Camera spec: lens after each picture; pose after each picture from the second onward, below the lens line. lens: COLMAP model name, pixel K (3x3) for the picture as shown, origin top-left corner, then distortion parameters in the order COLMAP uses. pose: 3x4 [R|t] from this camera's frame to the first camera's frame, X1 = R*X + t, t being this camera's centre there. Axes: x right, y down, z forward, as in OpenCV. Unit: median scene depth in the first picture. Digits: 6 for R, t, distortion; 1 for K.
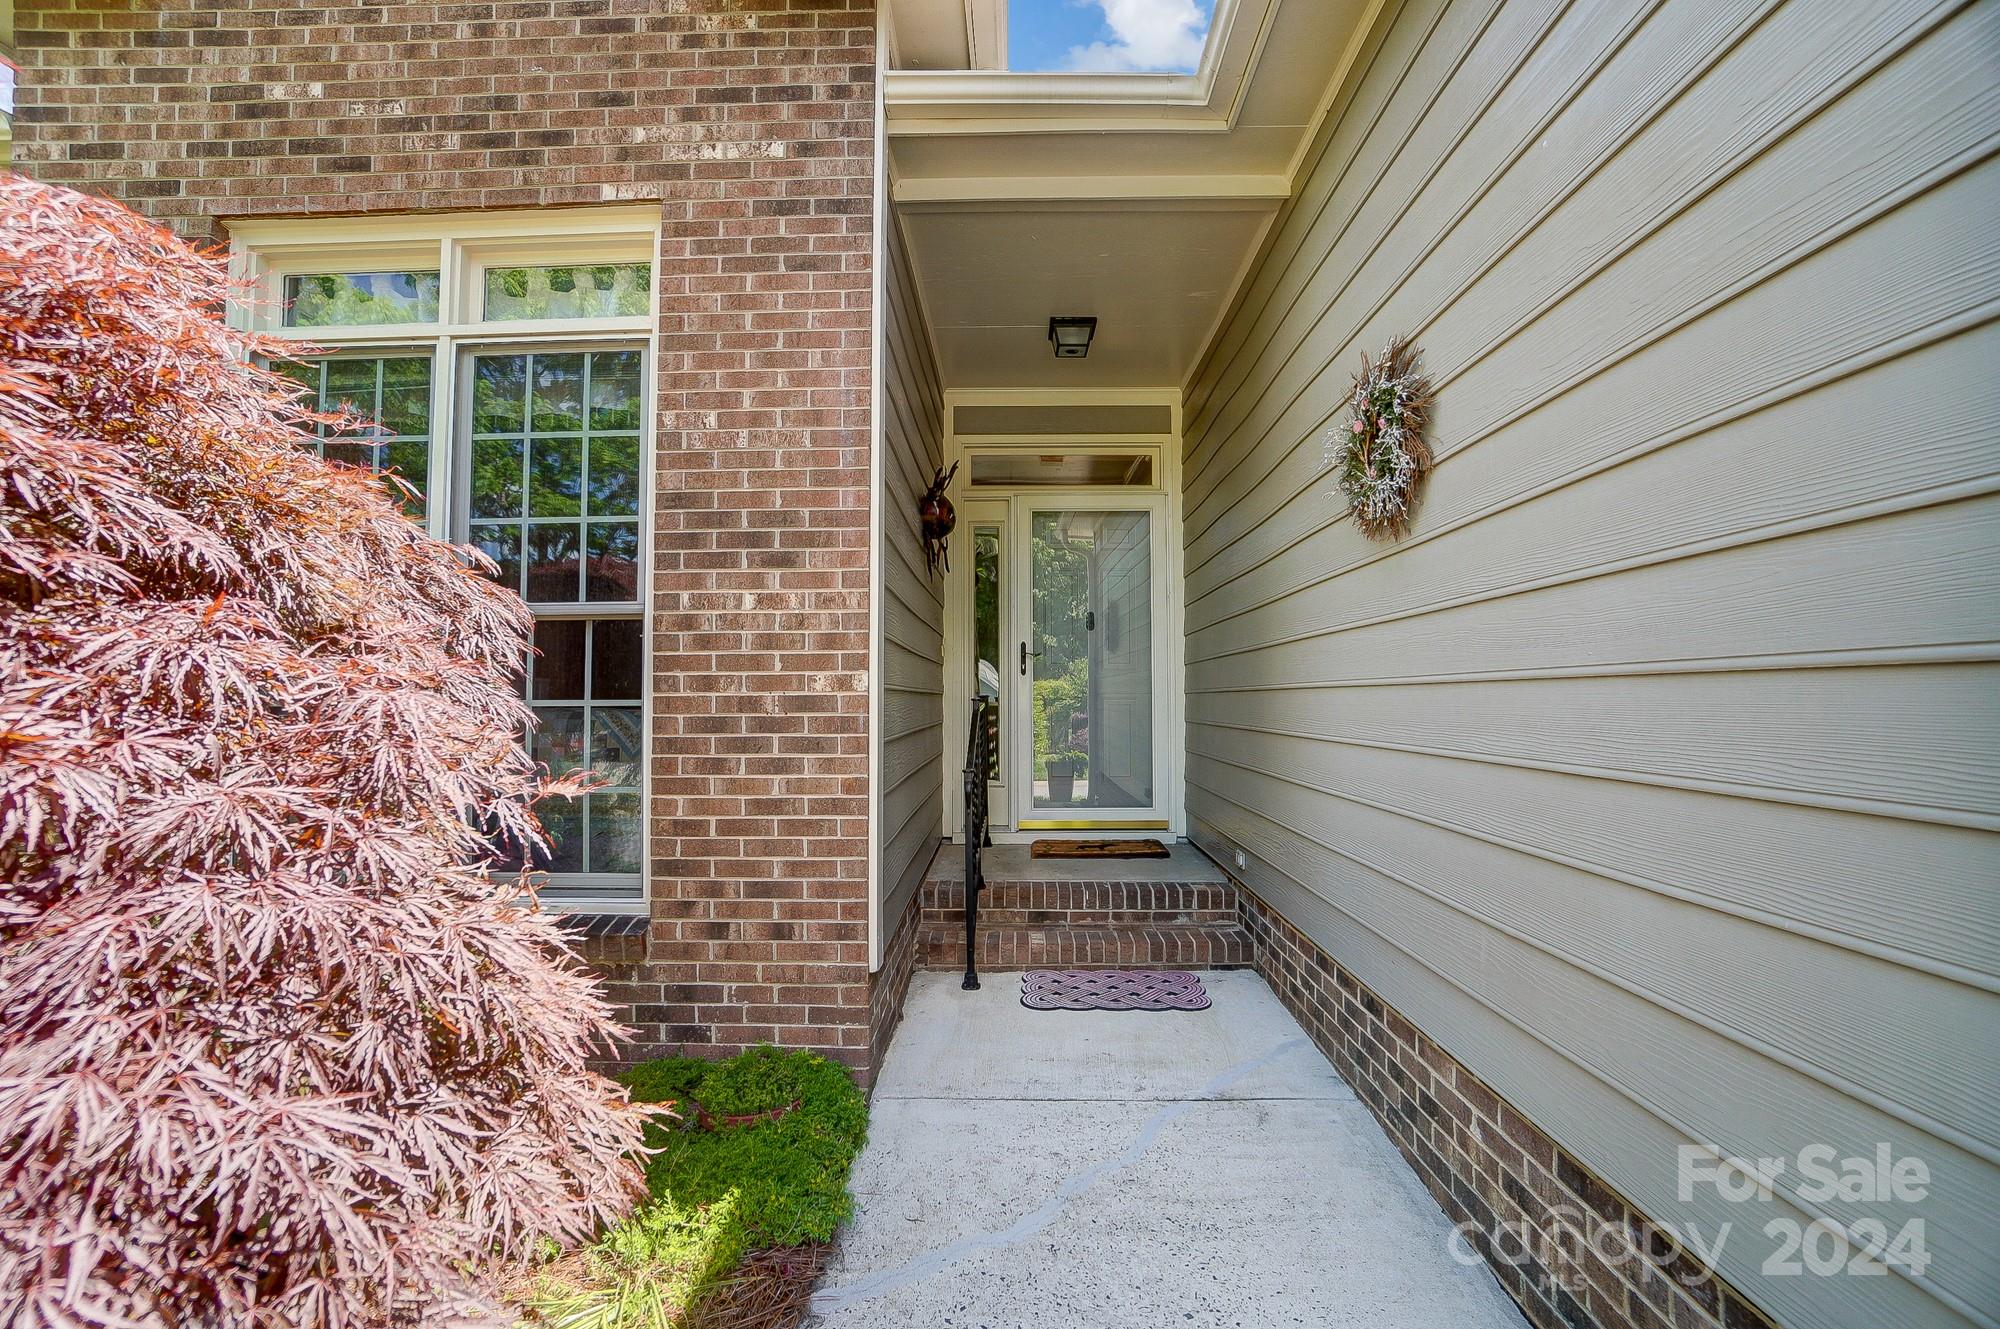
lens RADIAL K [[881.7, 0, 996.8], [0, 881.7, 666.0], [0, 0, 1]] dist [-0.064235, 0.023769]
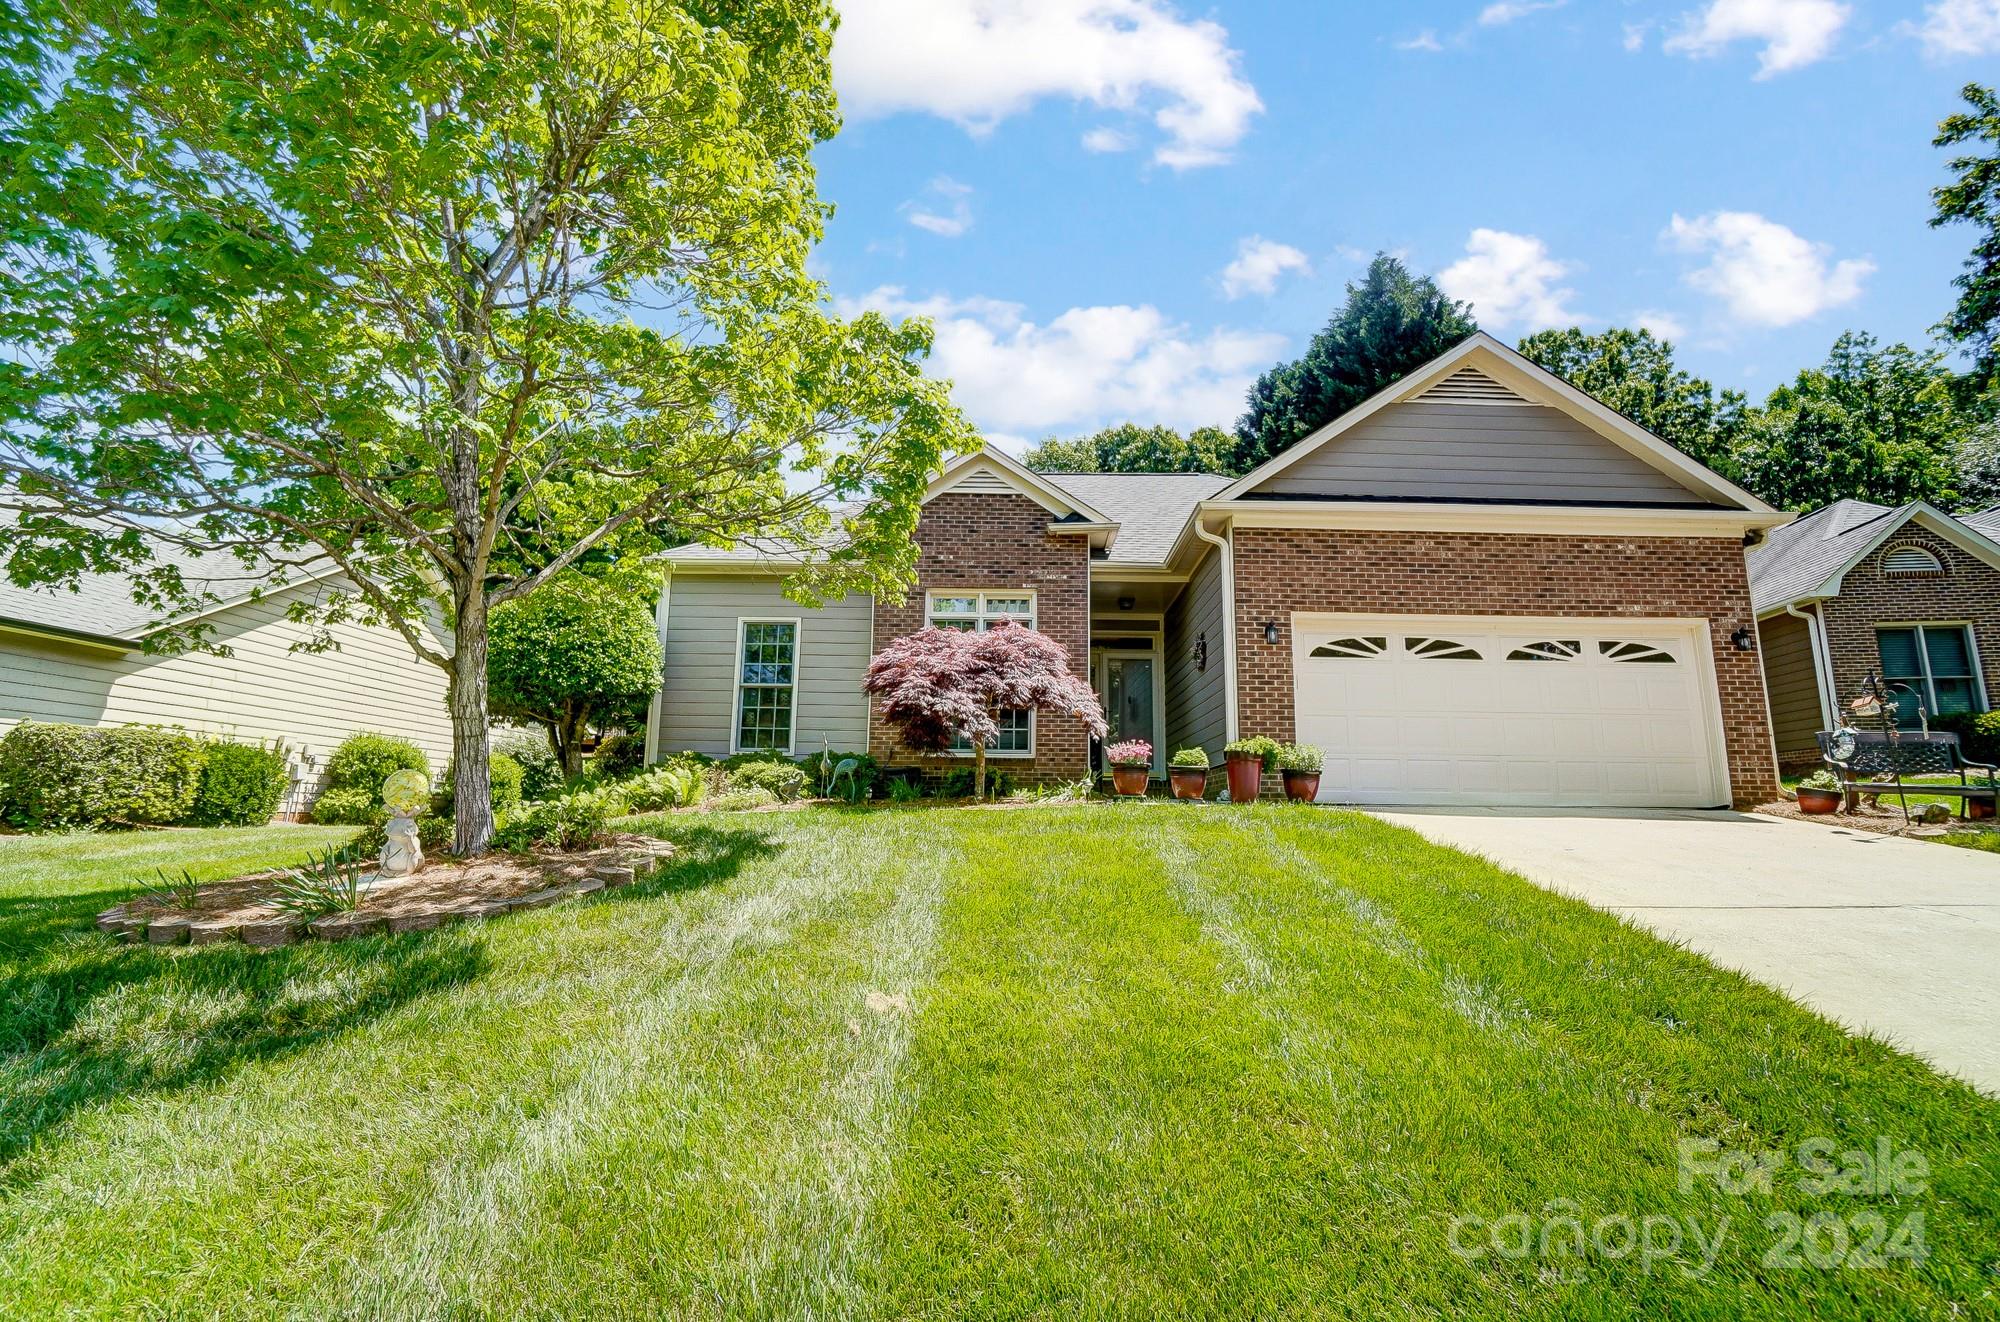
lens RADIAL K [[881.5, 0, 999.6], [0, 881.5, 638.8], [0, 0, 1]] dist [-0.059467, 0.014055]
pose [[0.999774, 0.020418, 0.005866, -0.590660], [-0.019145, 0.985625, -0.167860, 0.430047], [-0.009209, 0.167709, 0.985793, -3.194060]]
